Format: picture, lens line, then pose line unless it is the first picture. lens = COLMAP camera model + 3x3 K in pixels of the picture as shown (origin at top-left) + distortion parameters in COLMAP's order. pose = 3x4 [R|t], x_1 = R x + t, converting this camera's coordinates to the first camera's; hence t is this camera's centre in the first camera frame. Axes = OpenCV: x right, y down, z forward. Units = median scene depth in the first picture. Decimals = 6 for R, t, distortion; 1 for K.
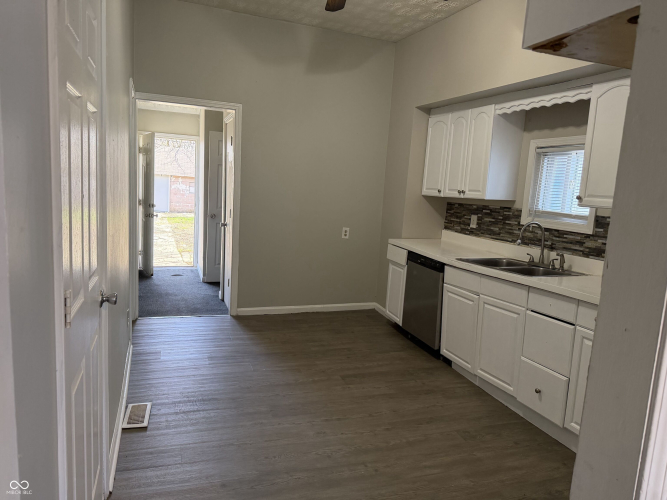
lens RADIAL K [[465.8, 0, 333.4], [0, 465.8, 252.0], [0, 0, 1]] dist [0.007774, -0.020210]
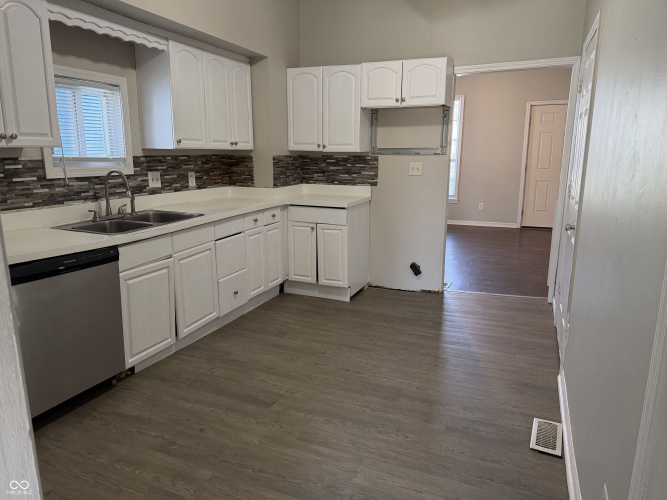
lens RADIAL K [[465.8, 0, 335.3], [0, 465.8, 249.0], [0, 0, 1]] dist [0.007774, -0.020210]
pose [[-0.744091, -0.202384, 0.636686, -0.492552], [0.039932, 0.937834, 0.344779, -0.219032], [-0.666884, 0.281971, -0.689752, 1.416223]]
